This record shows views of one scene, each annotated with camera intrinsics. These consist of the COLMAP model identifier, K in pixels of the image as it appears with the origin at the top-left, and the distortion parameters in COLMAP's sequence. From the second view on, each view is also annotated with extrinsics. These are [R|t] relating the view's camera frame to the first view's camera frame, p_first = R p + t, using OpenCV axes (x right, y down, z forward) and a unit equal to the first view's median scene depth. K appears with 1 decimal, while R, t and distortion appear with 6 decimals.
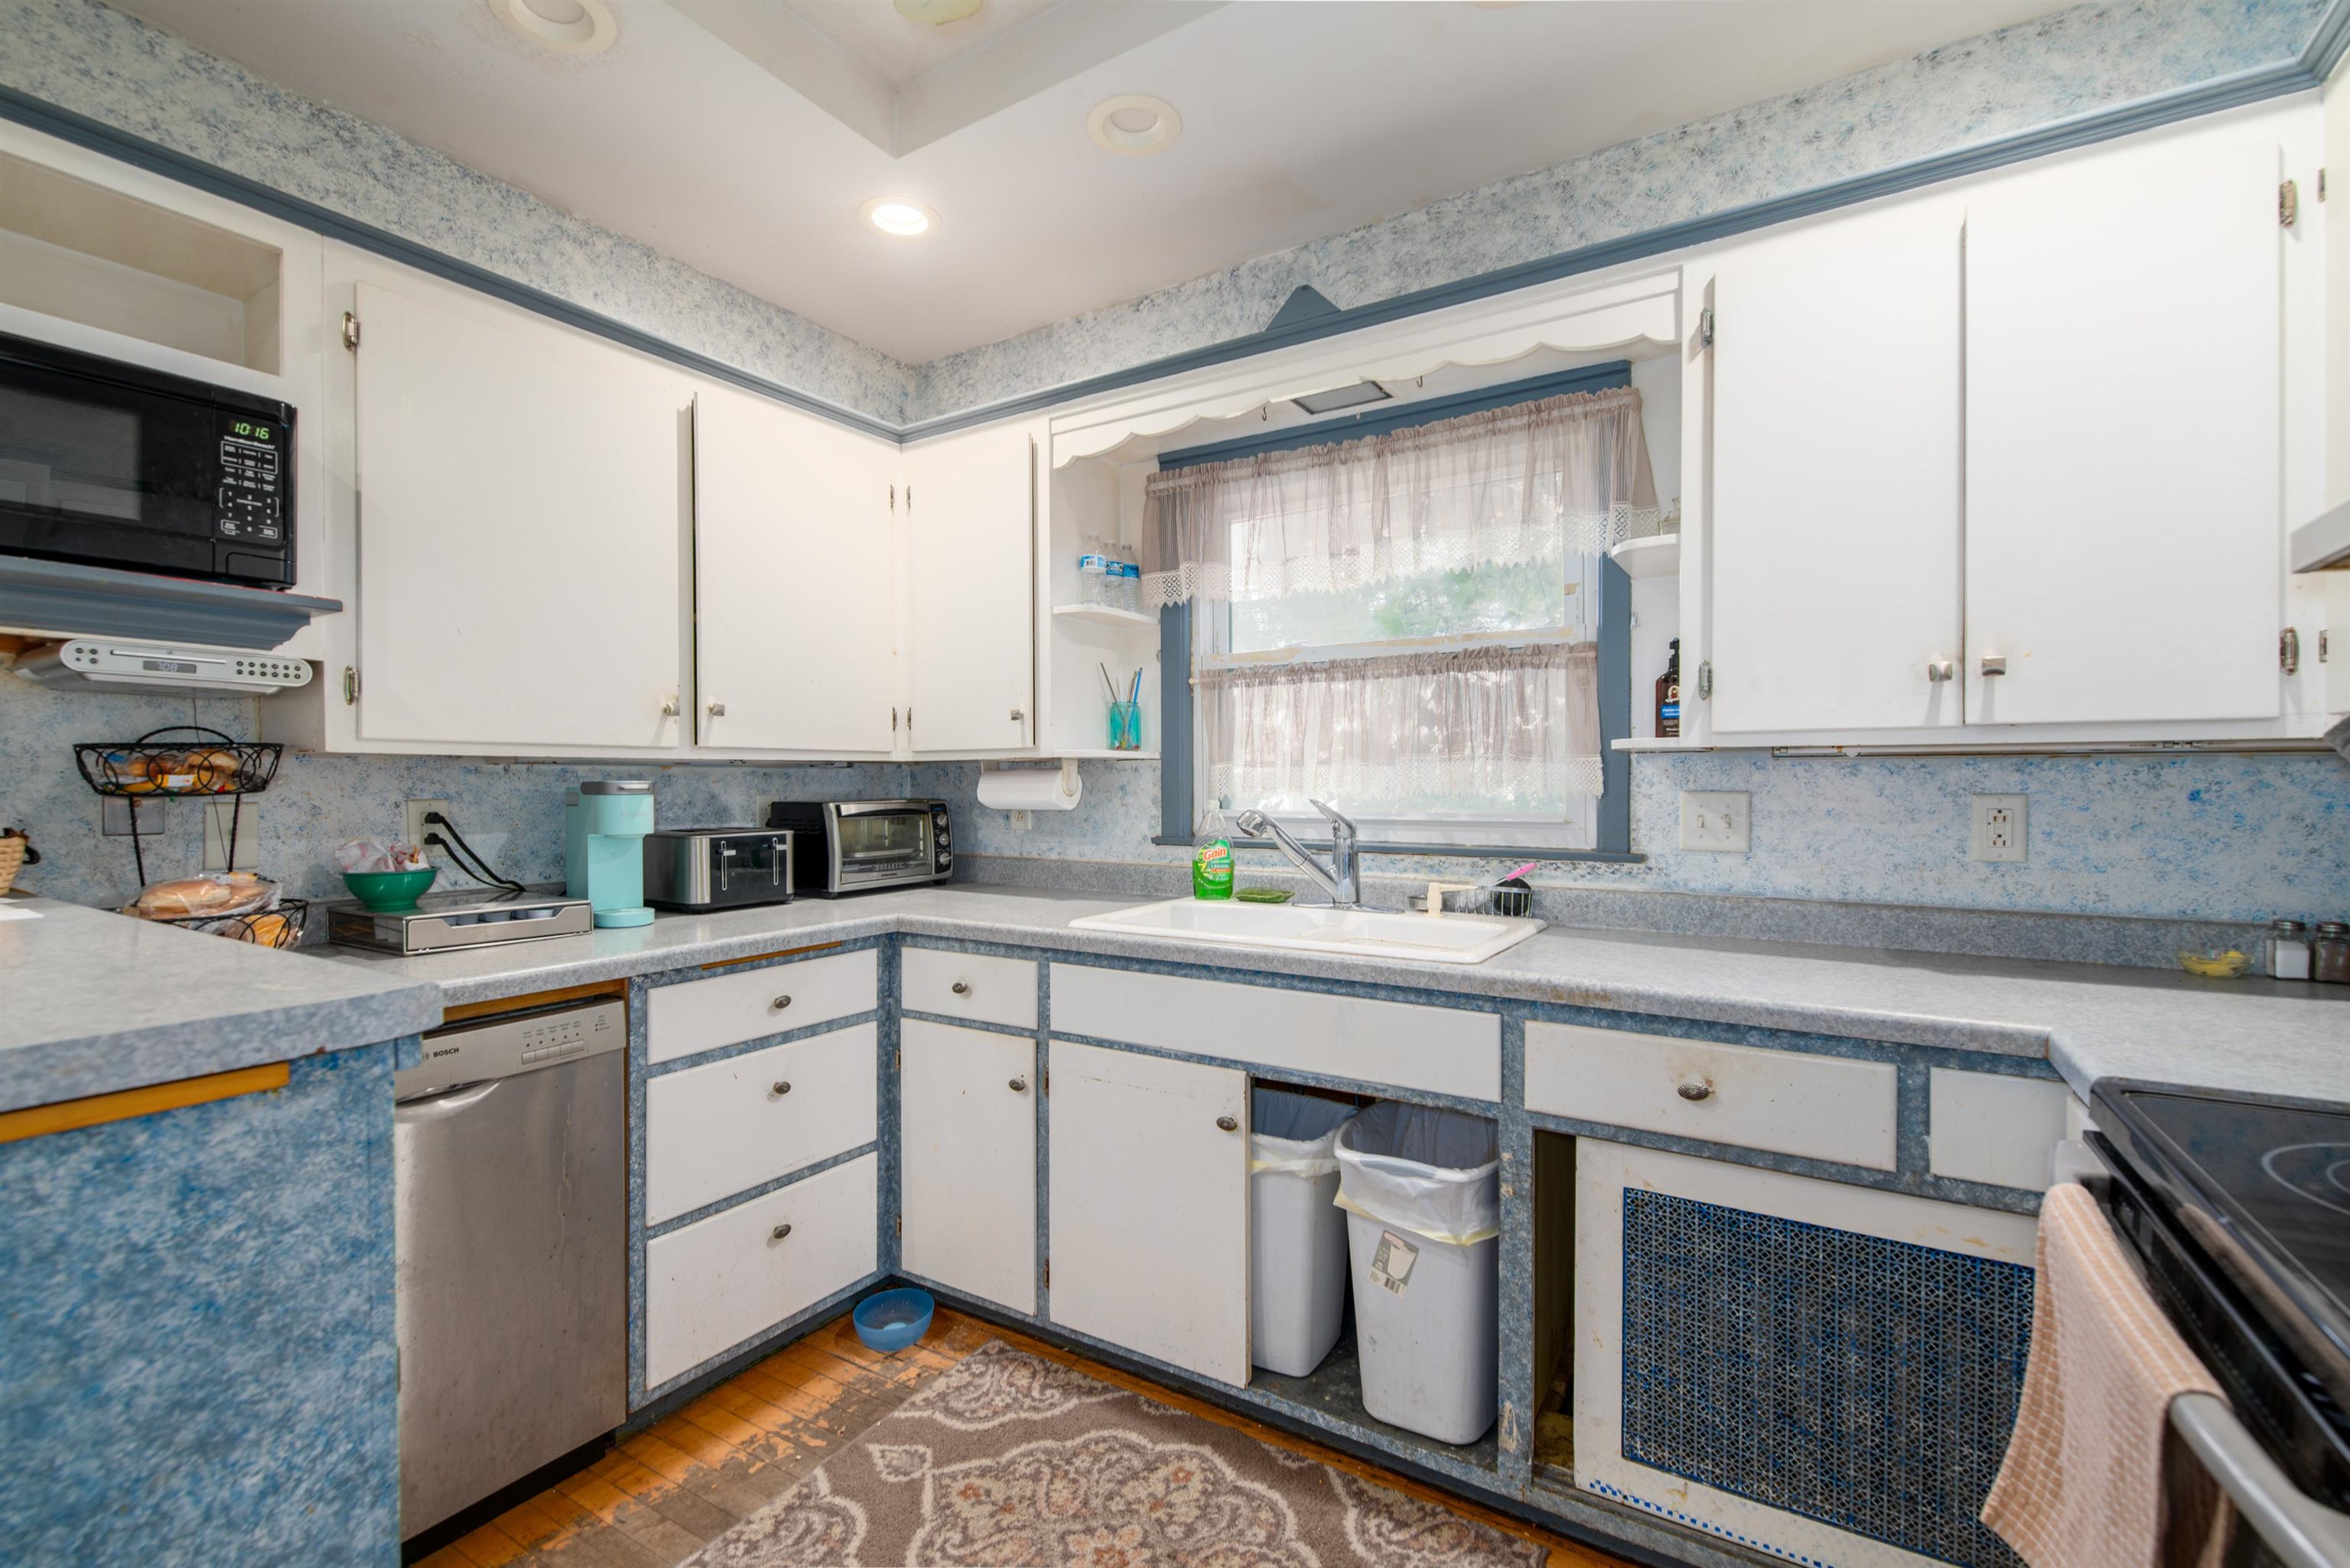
lens RADIAL K [[1020.3, 0, 1151.7], [0, 1020.3, 802.1], [0, 0, 1]] dist [-0.000561, -0.002165]
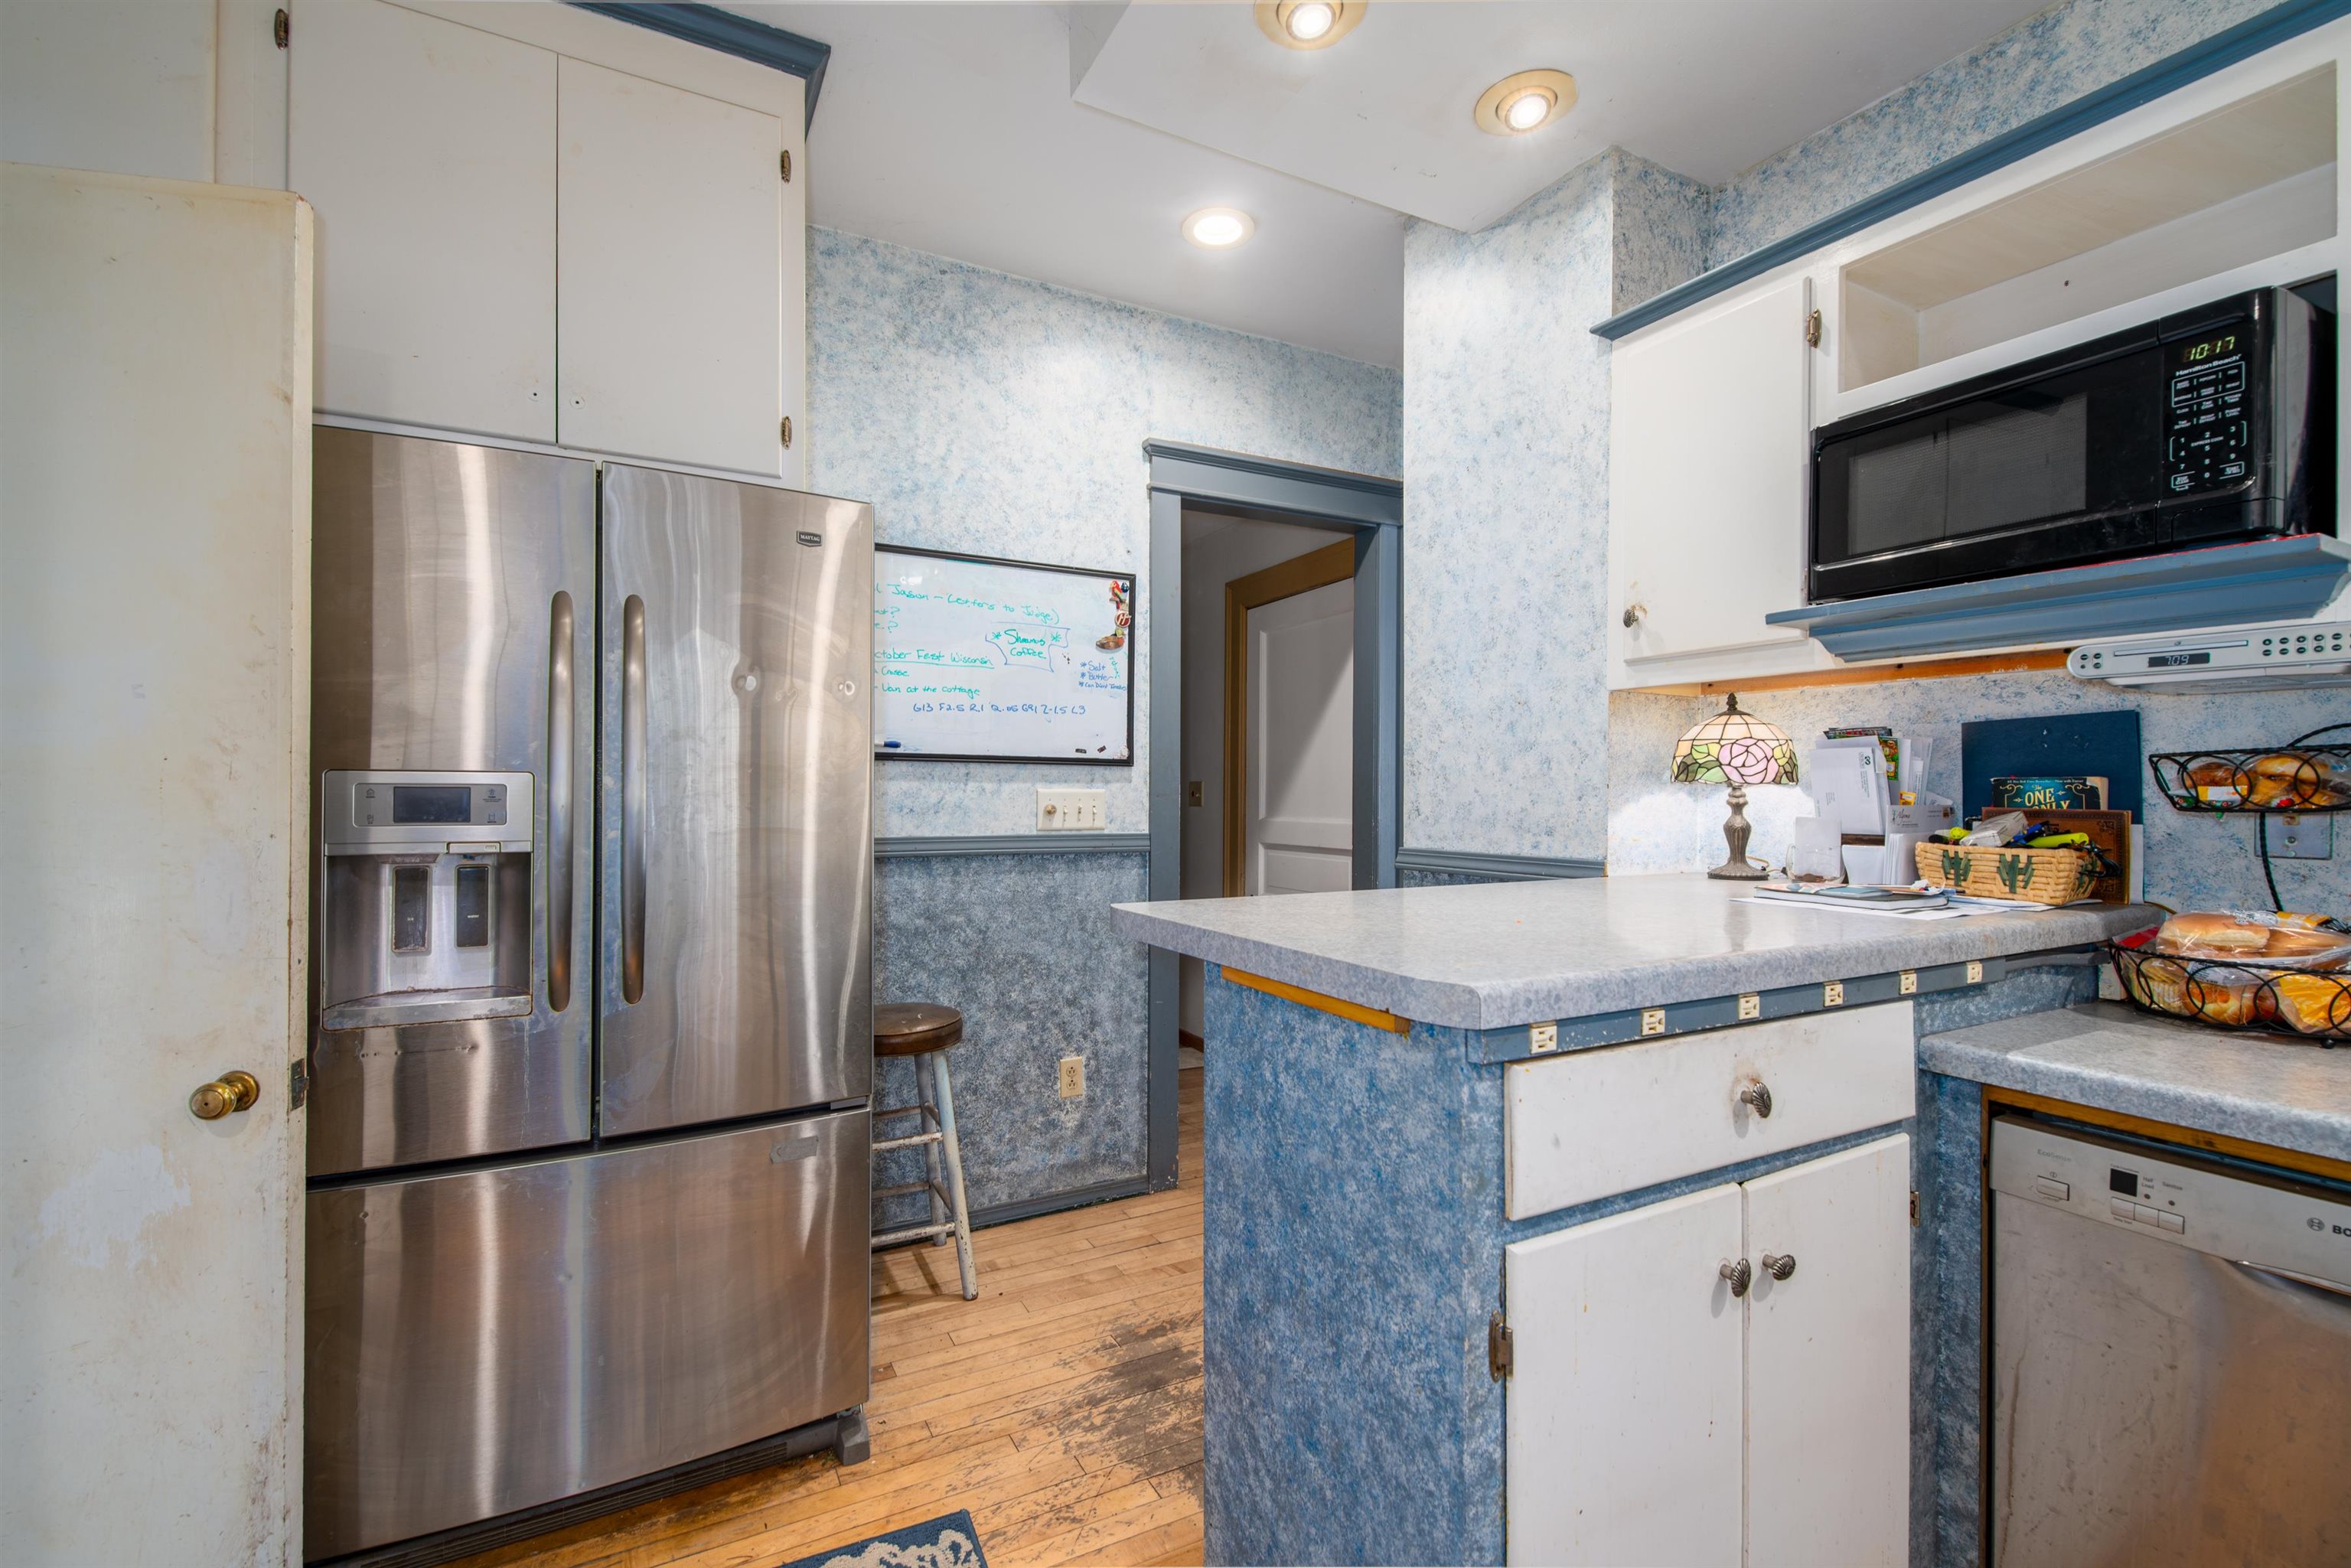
lens RADIAL K [[1020.8, 0, 1158.9], [0, 1020.8, 793.9], [0, 0, 1]] dist [-0.000561, -0.002165]
pose [[-0.501791, 0.002371, -0.864986, 0.205483], [-0.017476, 0.999764, 0.012878, -0.016554], [0.864812, 0.021579, -0.501631, 0.698891]]
